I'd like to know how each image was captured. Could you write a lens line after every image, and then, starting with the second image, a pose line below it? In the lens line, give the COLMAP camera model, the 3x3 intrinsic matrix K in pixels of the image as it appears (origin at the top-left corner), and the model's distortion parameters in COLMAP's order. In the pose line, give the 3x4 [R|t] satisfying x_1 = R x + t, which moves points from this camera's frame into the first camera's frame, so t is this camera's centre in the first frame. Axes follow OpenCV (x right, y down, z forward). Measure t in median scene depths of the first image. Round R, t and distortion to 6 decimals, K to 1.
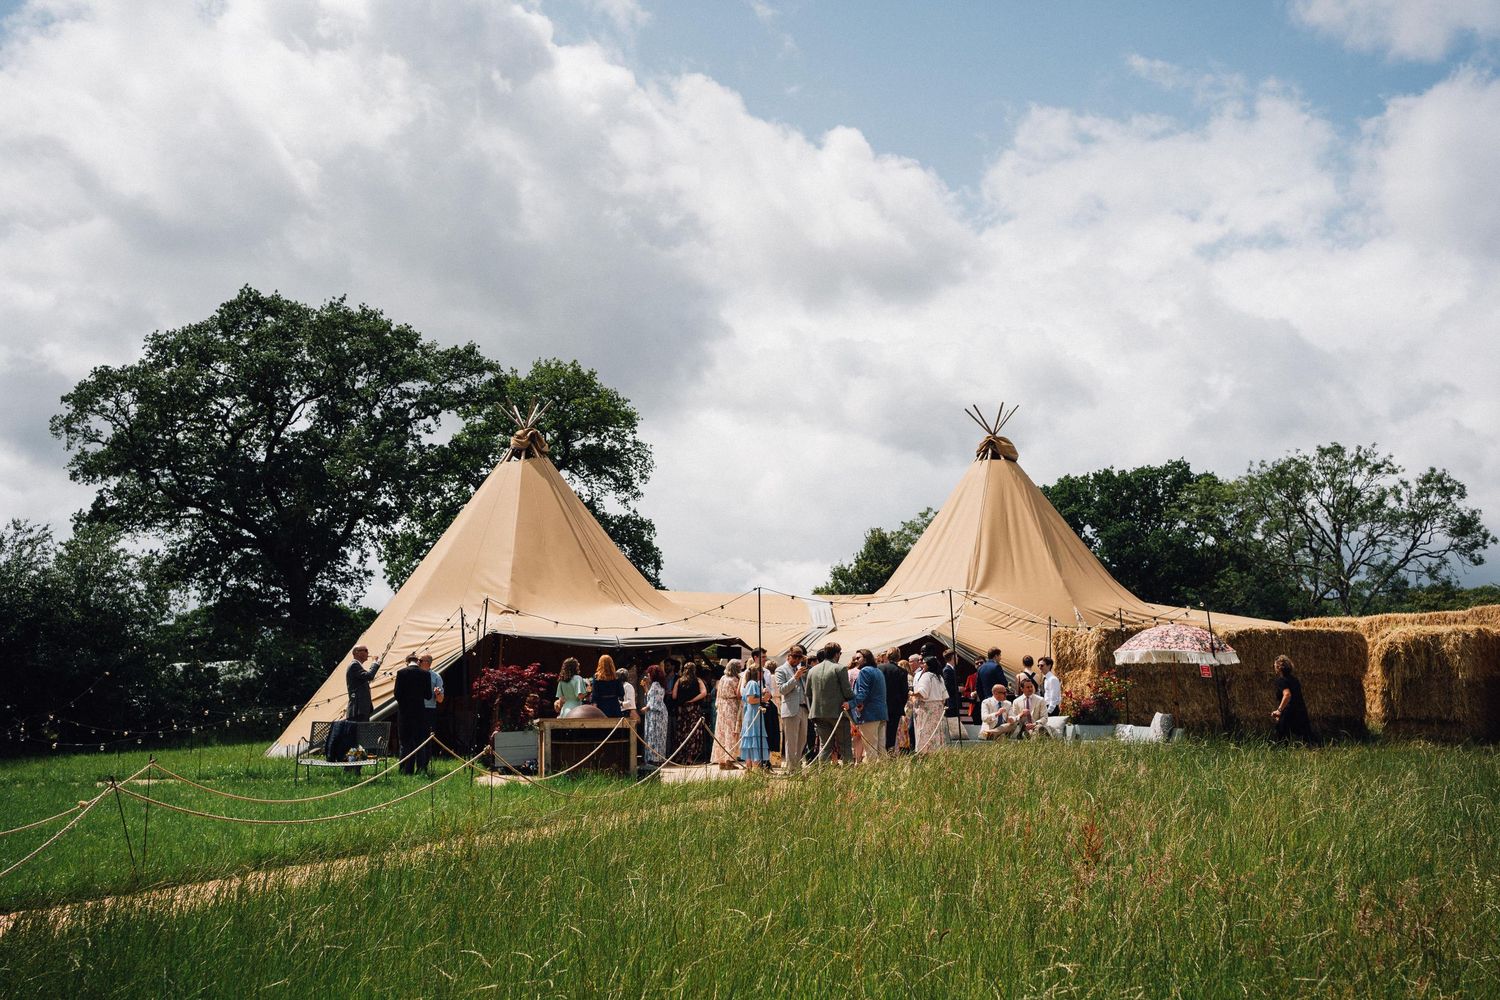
lens RADIAL K [[1393.0, 0, 750.0], [0, 1393.0, 500.0], [0, 0, 1]] dist [0.009128, -0.005782]
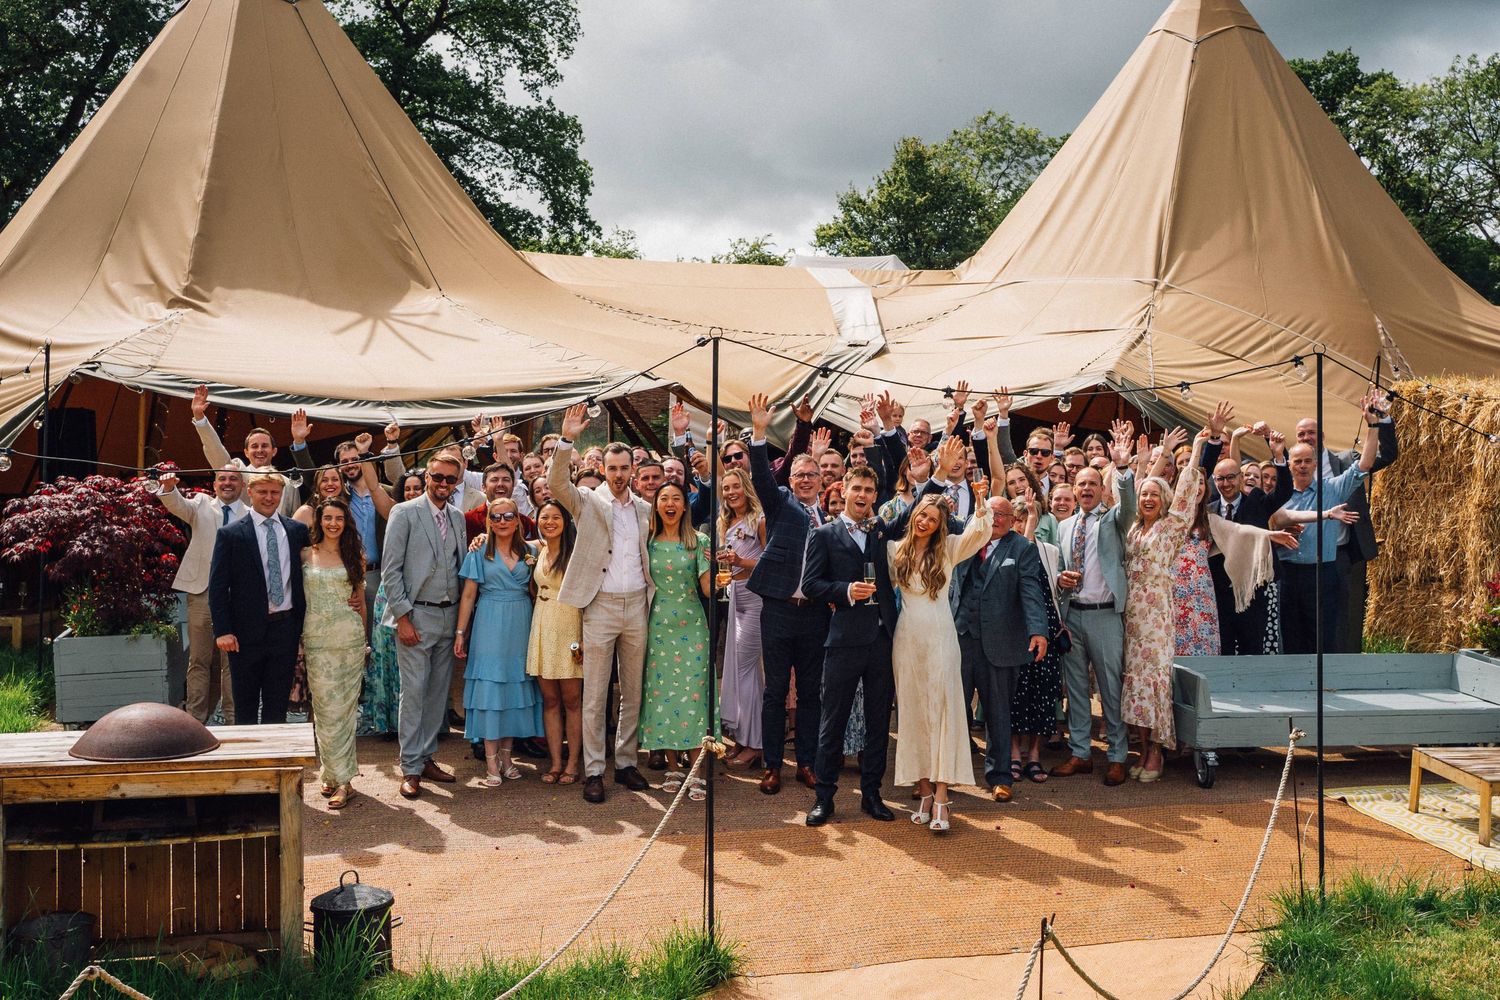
lens RADIAL K [[1393.0, 0, 750.0], [0, 1393.0, 500.0], [0, 0, 1]] dist [0.009128, -0.005782]
pose [[0.999491, 0.024843, 0.020005, 0.002988], [-0.029342, 0.962062, 0.271248, 0.007320], [-0.012508, -0.271697, 0.962302, 0.313464]]
